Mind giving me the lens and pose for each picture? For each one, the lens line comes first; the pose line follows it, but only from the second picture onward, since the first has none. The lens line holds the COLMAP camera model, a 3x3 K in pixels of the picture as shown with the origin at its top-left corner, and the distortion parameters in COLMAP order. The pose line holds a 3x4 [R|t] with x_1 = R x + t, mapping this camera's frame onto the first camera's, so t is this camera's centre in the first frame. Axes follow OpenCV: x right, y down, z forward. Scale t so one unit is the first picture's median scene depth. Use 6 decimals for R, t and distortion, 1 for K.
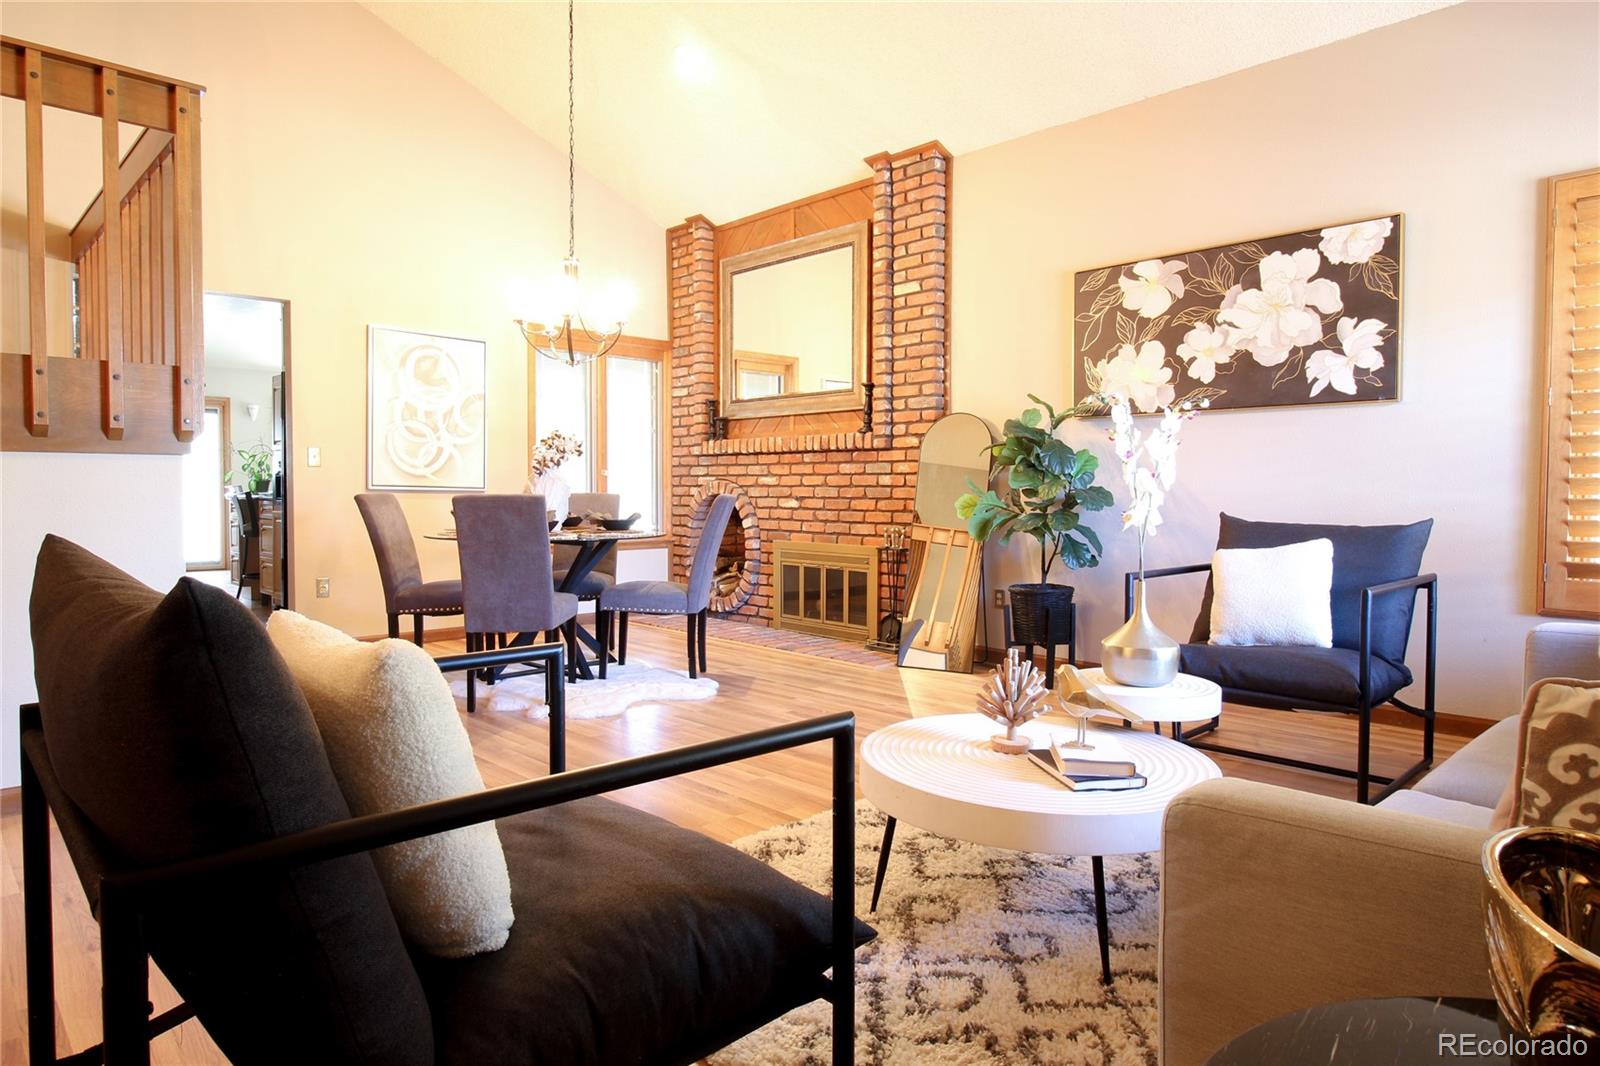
lens RADIAL K [[946.1, 0, 792.7], [0, 946.1, 530.3], [0, 0, 1]] dist [0.002784, 0.000496]
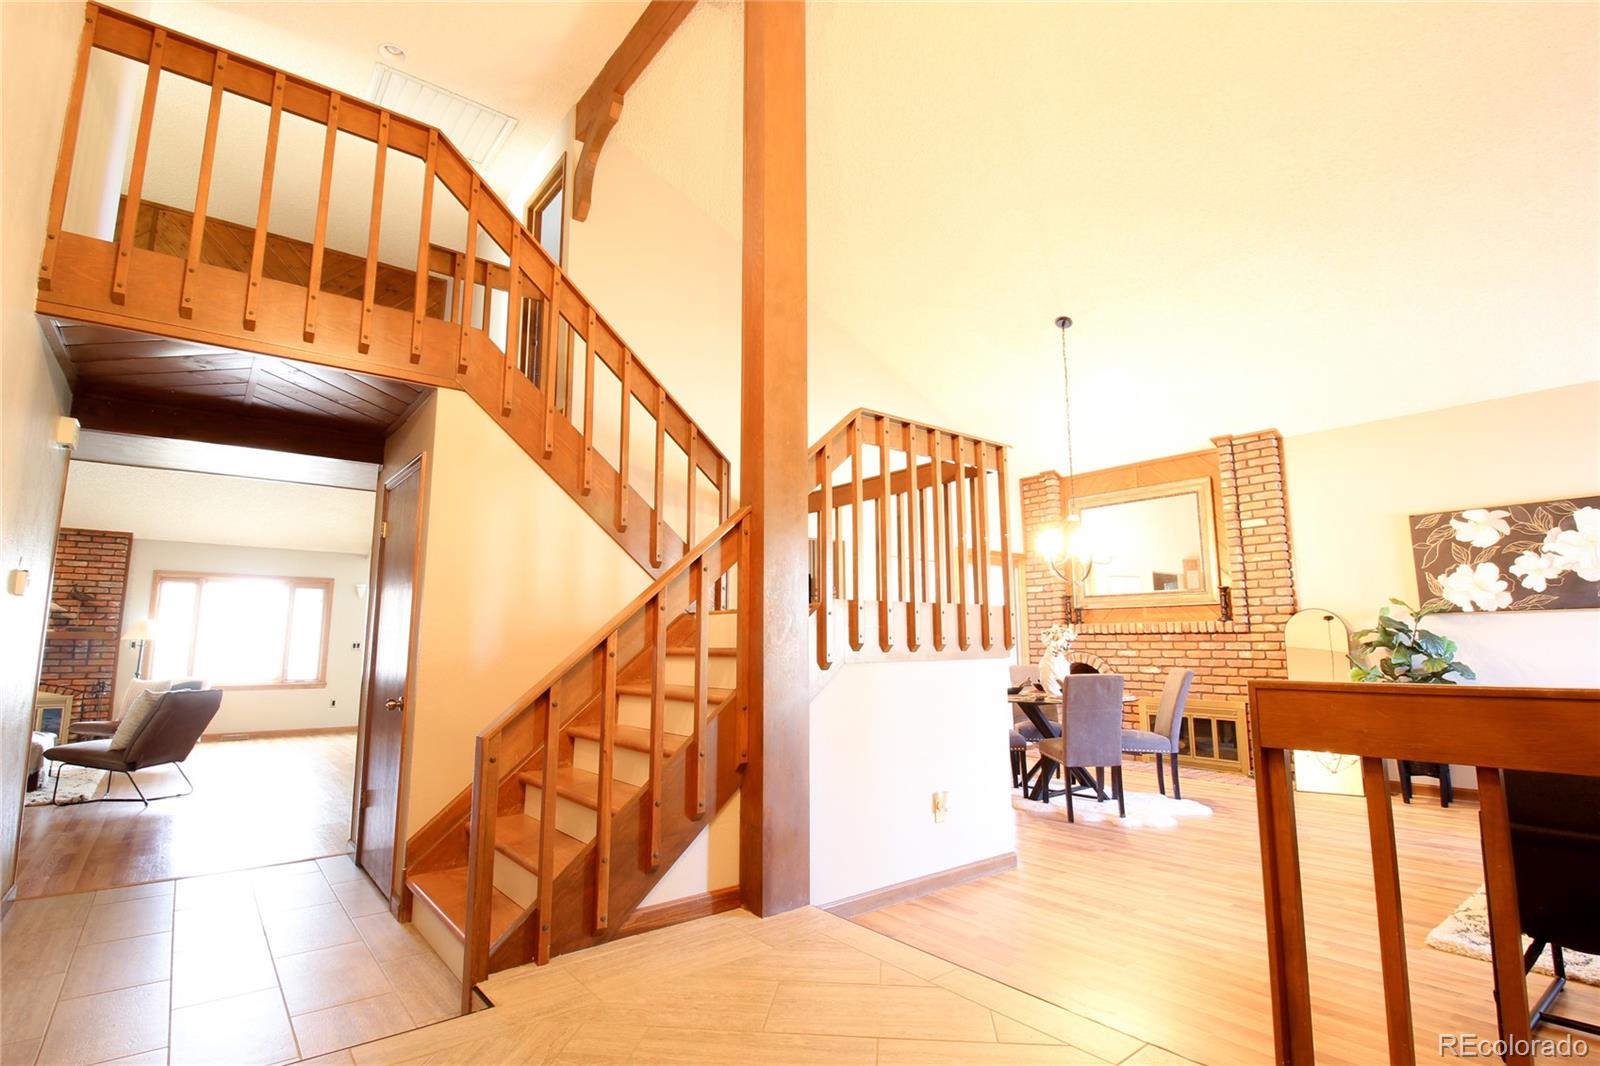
lens RADIAL K [[744.3, 0, 816.5], [0, 744.3, 533.8], [0, 0, 1]] dist [-0.004142, -0.009864]
pose [[0.996735, -0.020835, -0.078013, -0.462974], [0.006135, 0.982886, -0.184114, -0.030751], [0.080514, 0.183035, 0.979804, -0.180597]]
